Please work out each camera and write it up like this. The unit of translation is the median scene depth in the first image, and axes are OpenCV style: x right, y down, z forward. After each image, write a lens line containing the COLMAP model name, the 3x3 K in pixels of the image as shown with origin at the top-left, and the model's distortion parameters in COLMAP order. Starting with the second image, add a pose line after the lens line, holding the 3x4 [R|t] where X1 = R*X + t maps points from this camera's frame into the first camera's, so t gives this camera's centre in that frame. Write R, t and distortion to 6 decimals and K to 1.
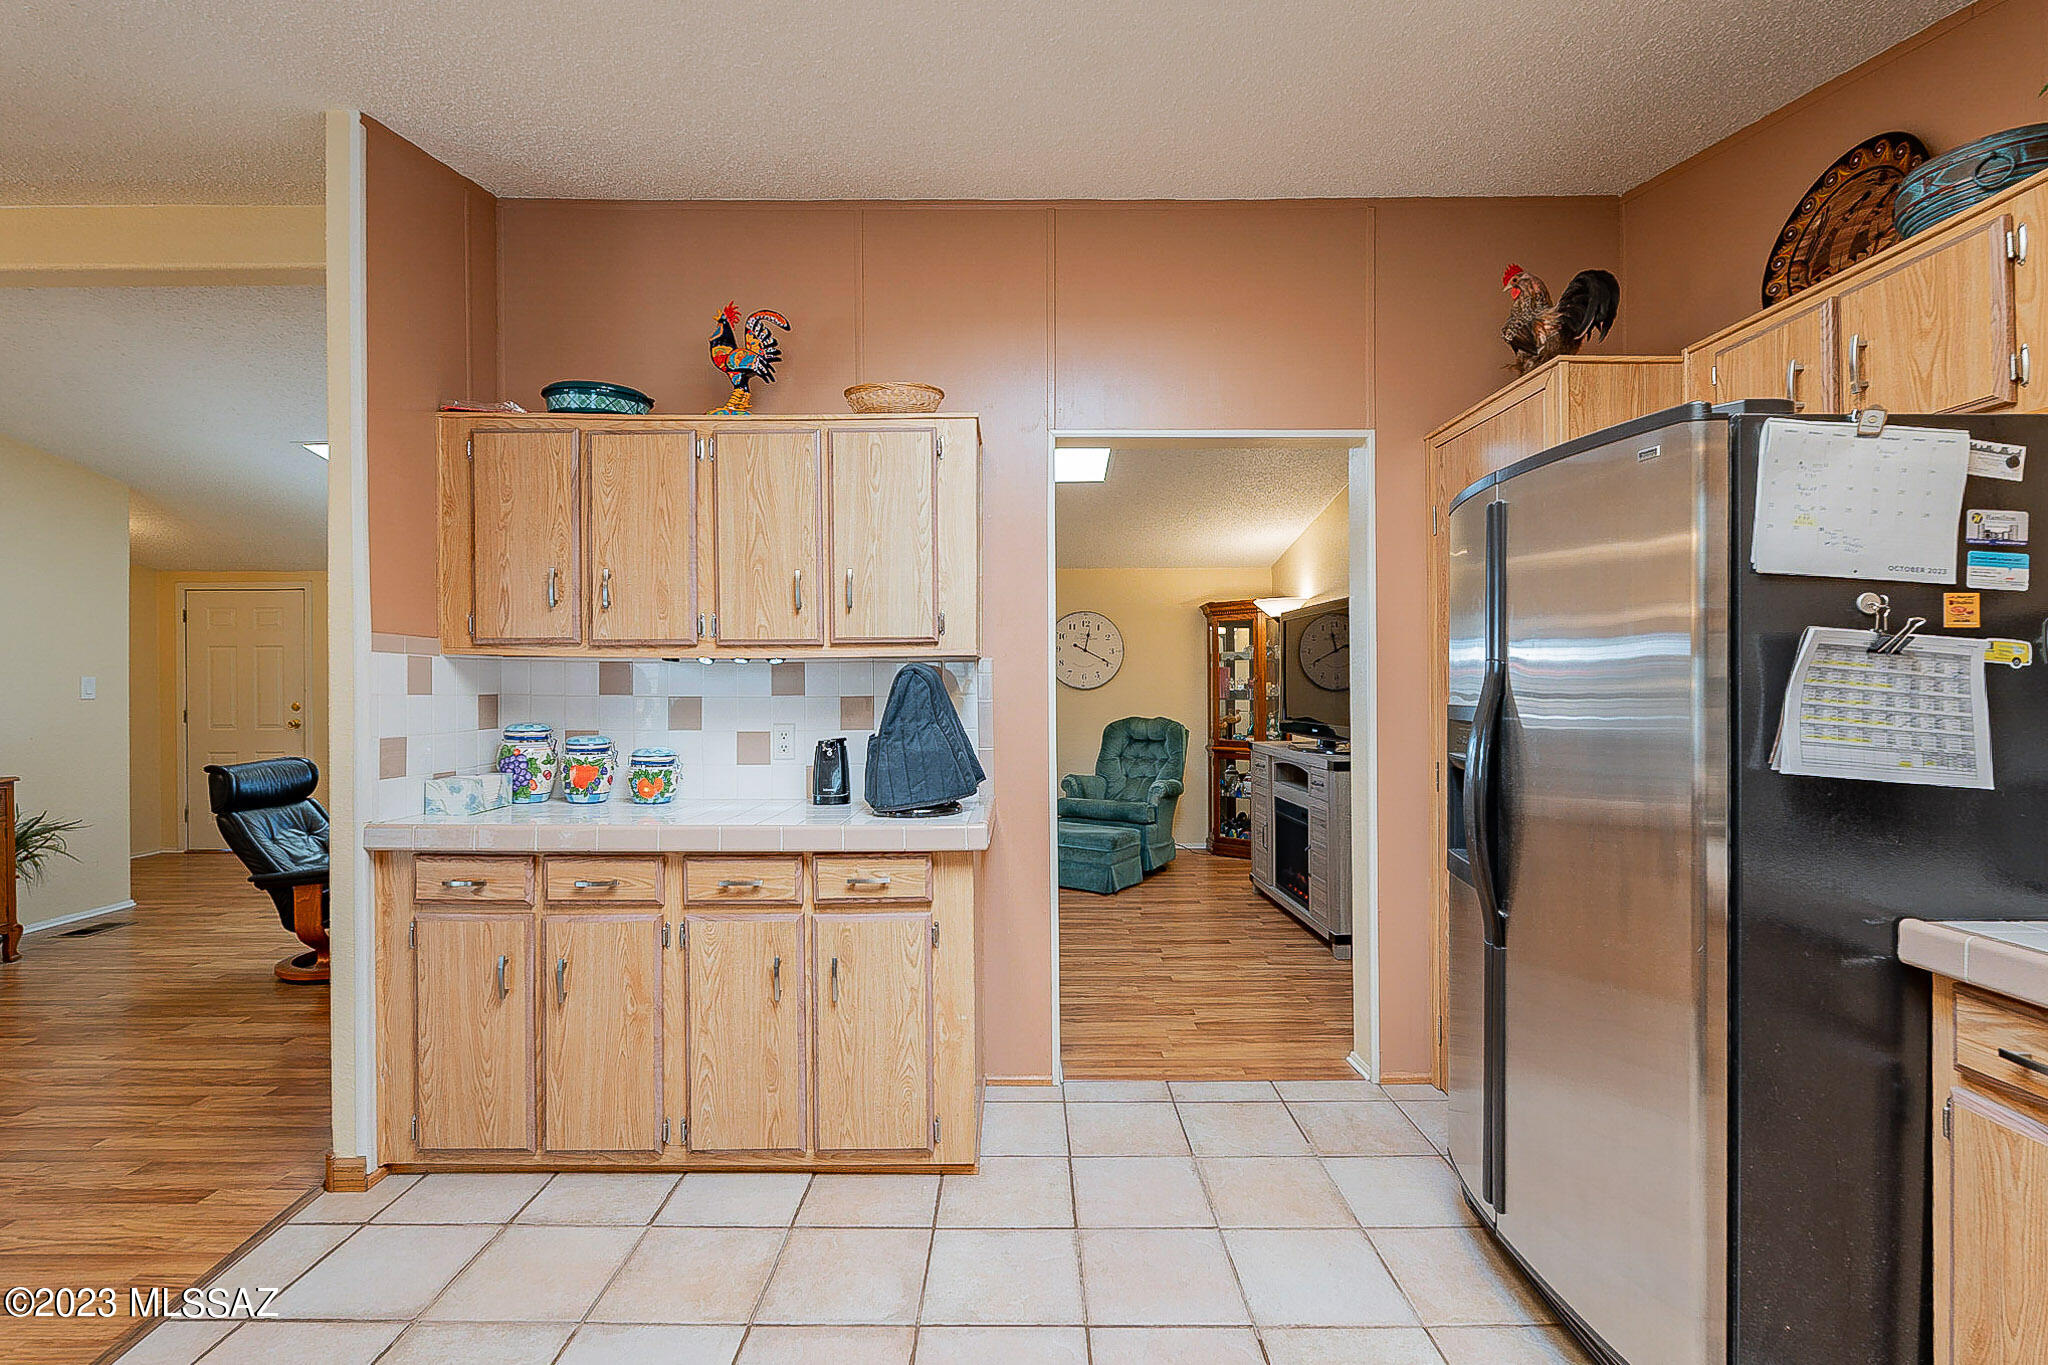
lens RADIAL K [[939.2, 0, 1021.1], [0, 939.2, 682.5], [0, 0, 1]] dist [0.000689, -0.001034]
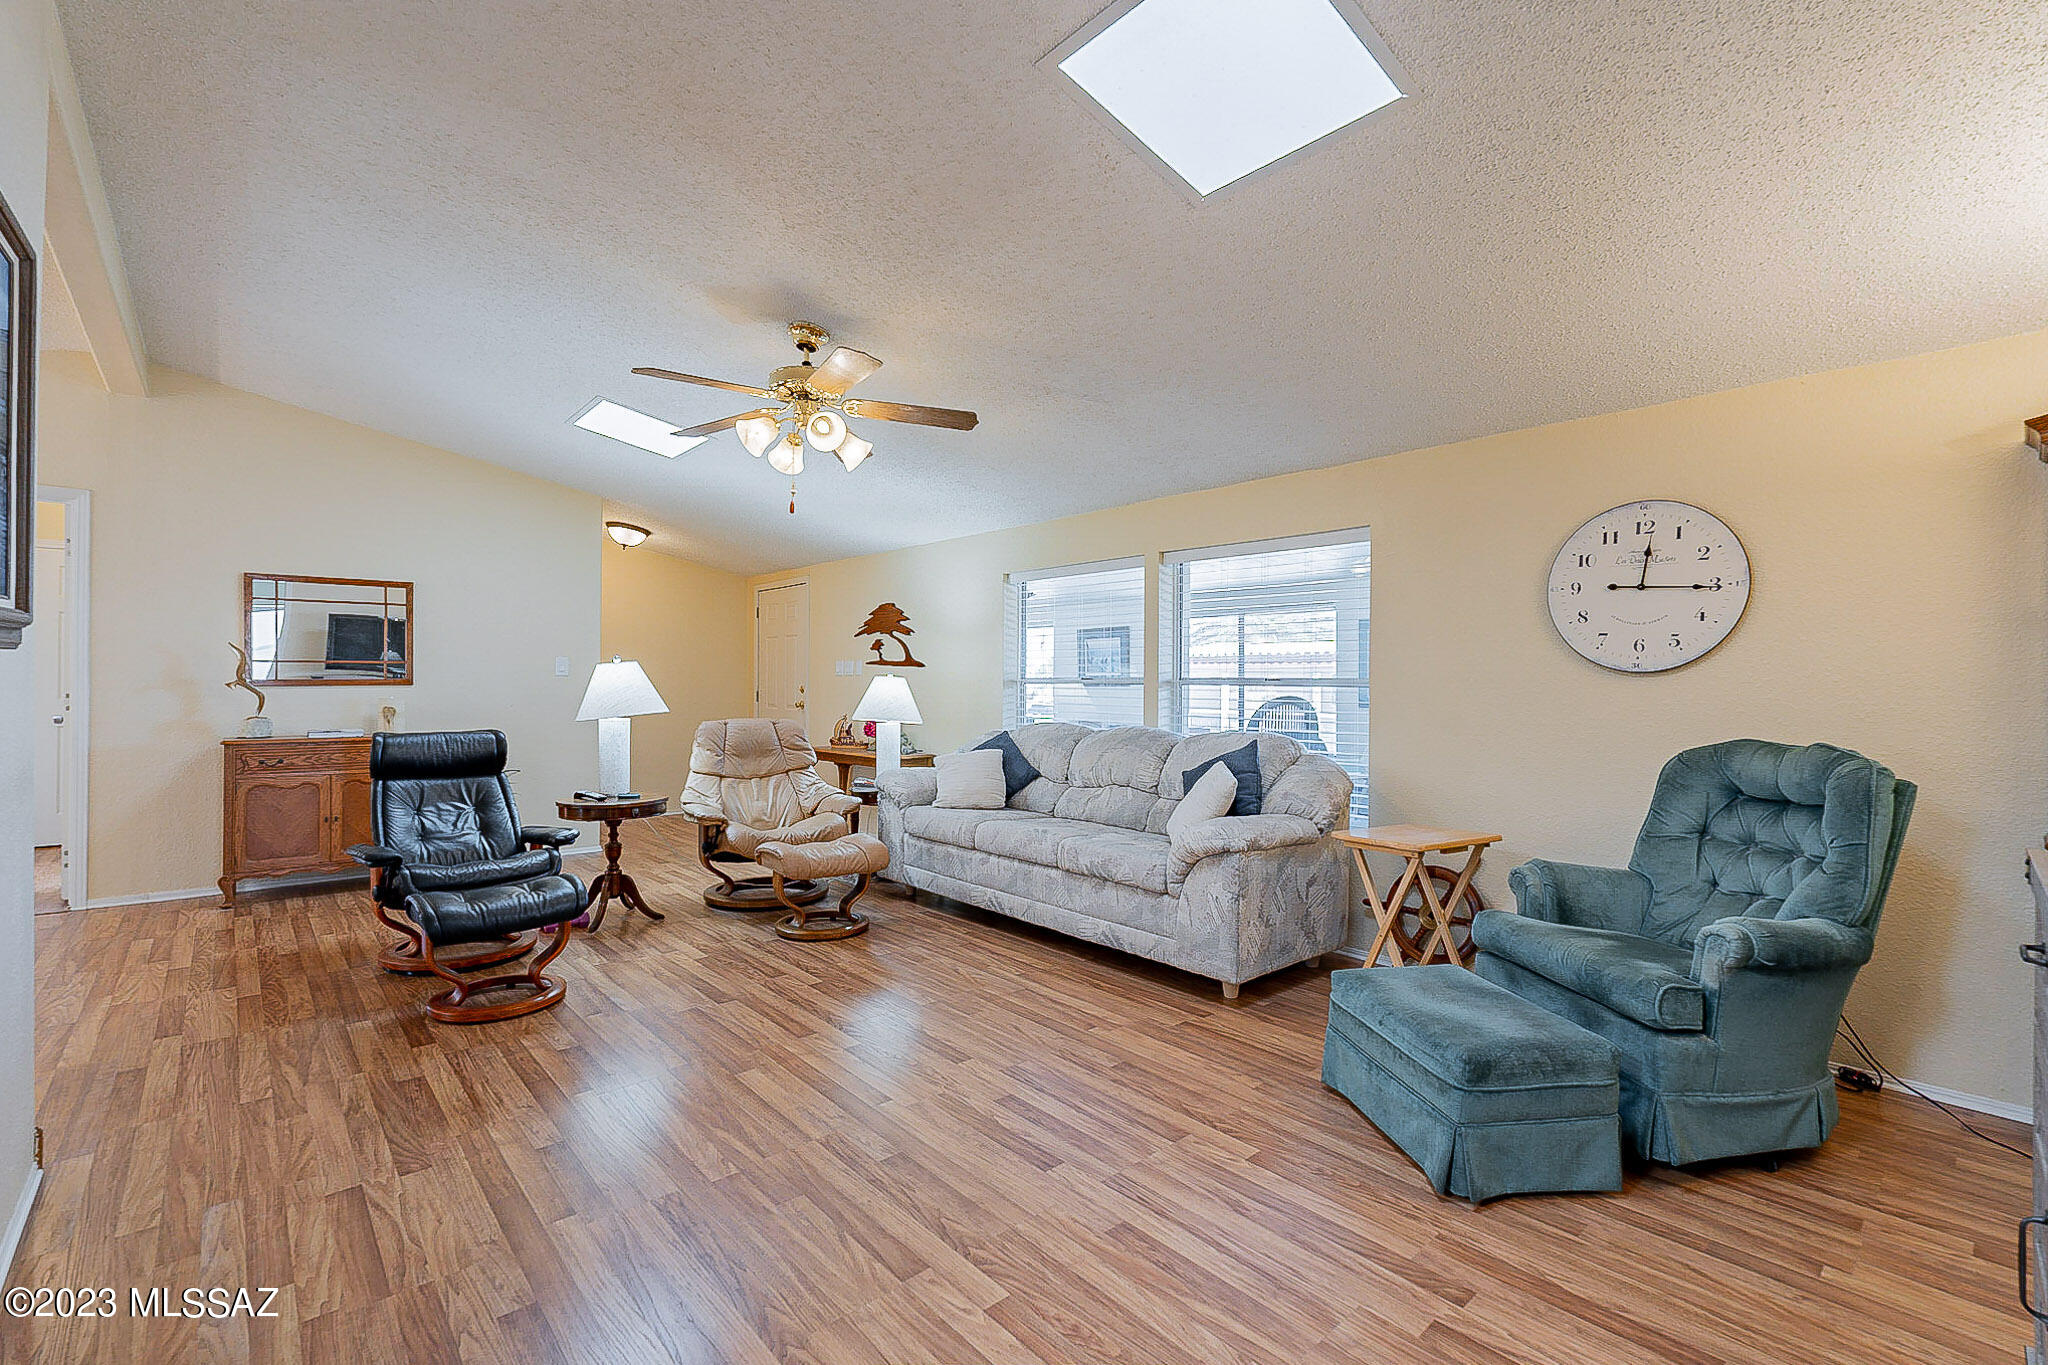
lens RADIAL K [[898.3, 0, 1019.8], [0, 898.3, 684.4], [0, 0, 1]] dist [-0.006900, 0.000010]
pose [[0.648432, 0.006351, -0.761246, 0.583050], [-0.008470, 0.999963, 0.001128, 0.042450], [0.761225, 0.005716, 0.648462, 1.430049]]
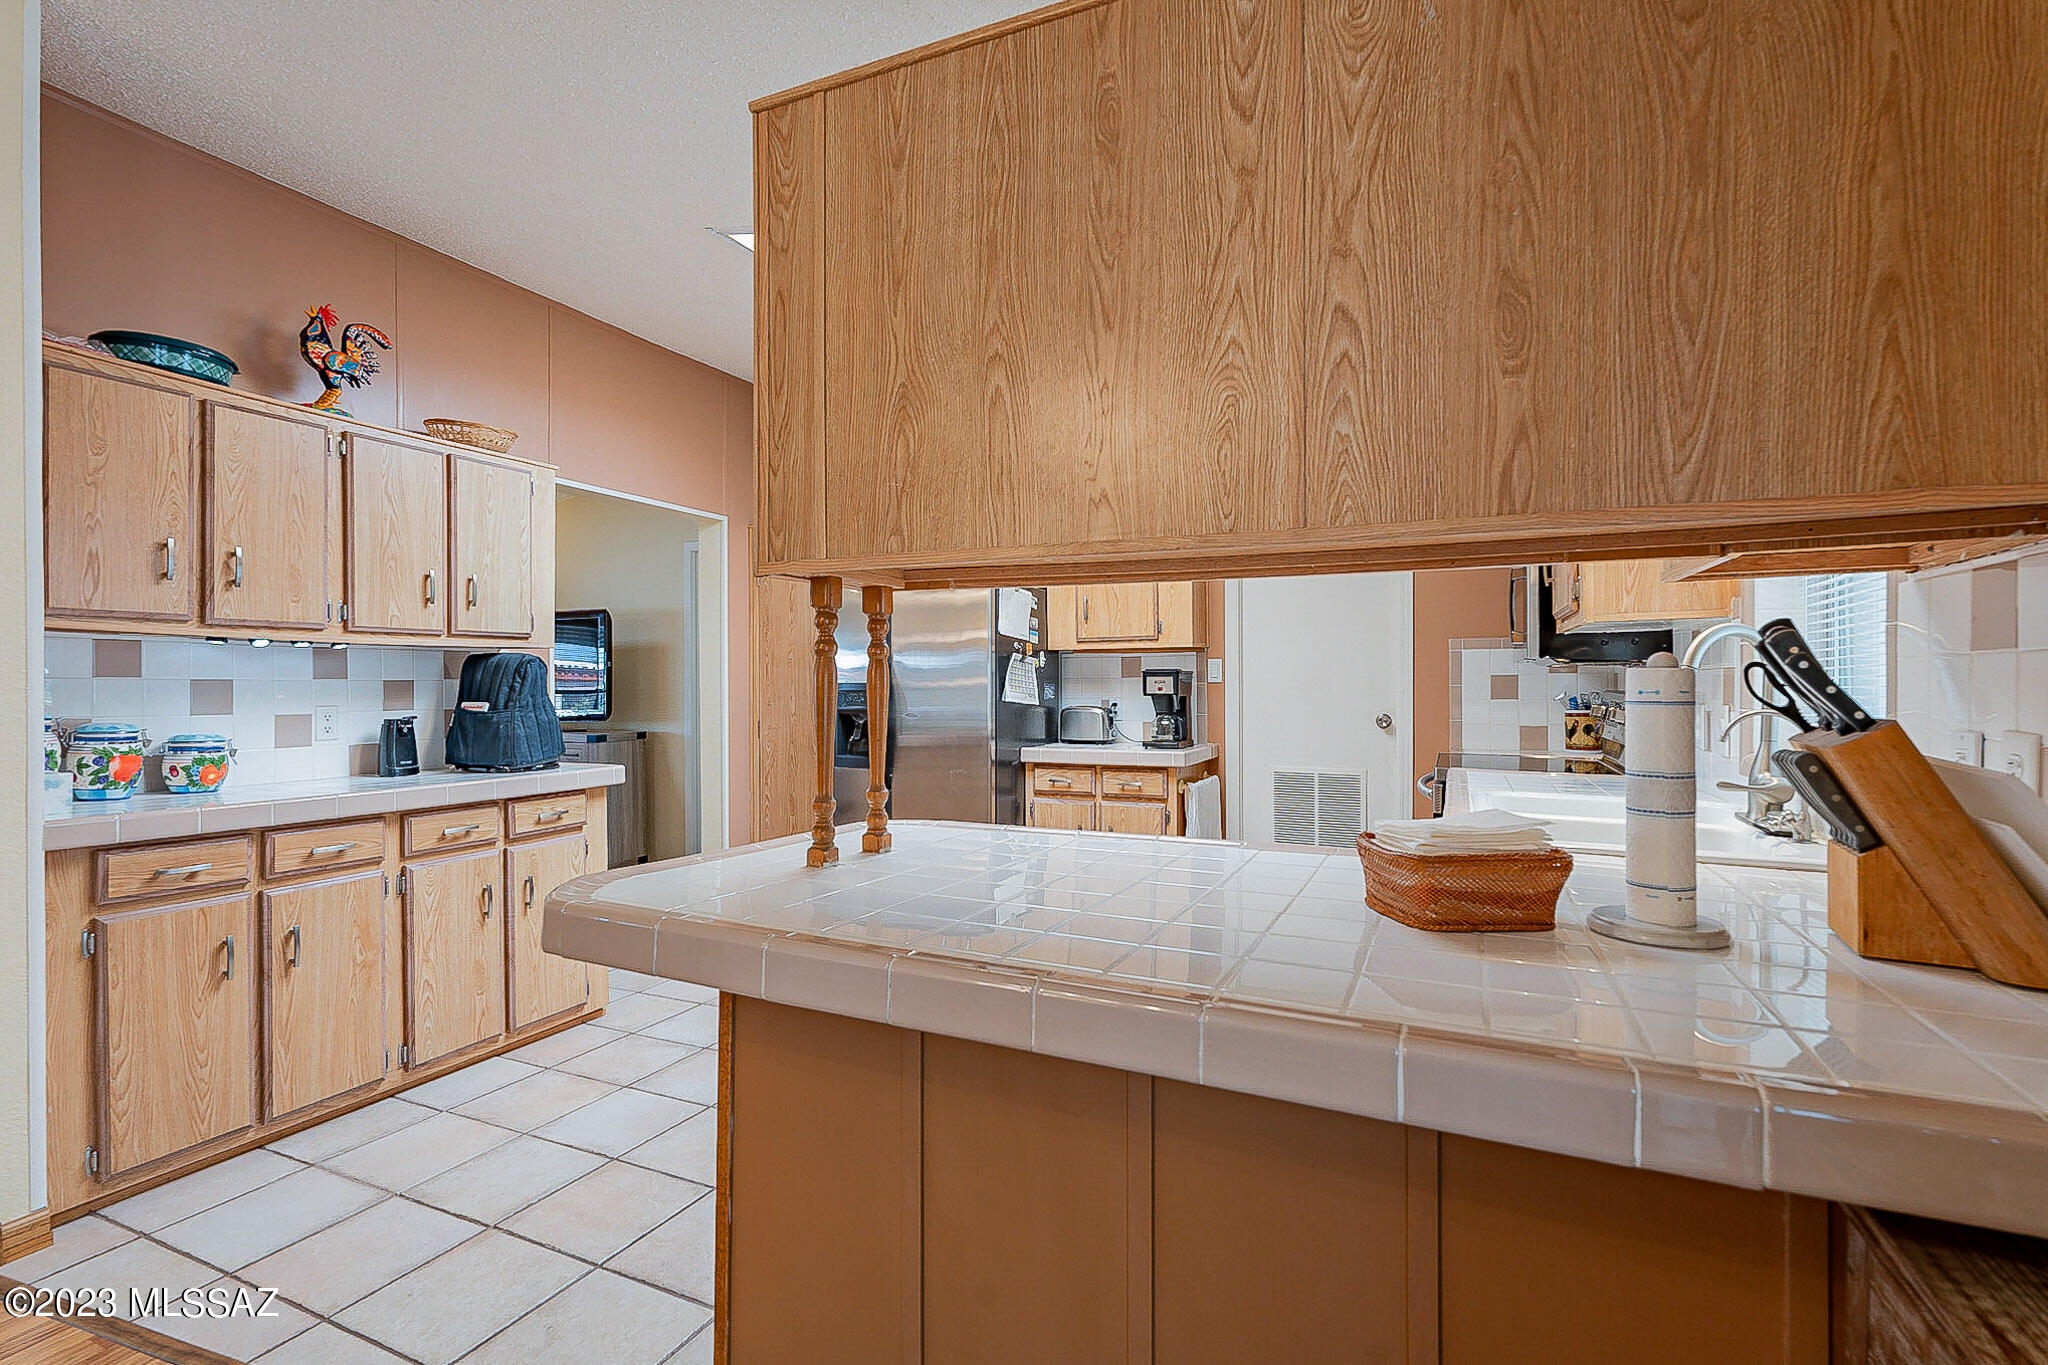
lens RADIAL K [[907.1, 0, 1024.0], [0, 907.1, 682.5], [0, 0, 1]] dist [-0.002784, -0.000301]
pose [[0.422927, 0.002623, 0.906160, -0.944078], [0.000866, 0.999994, -0.003299, 0.024486], [-0.906164, 0.002180, 0.422922, -0.144041]]
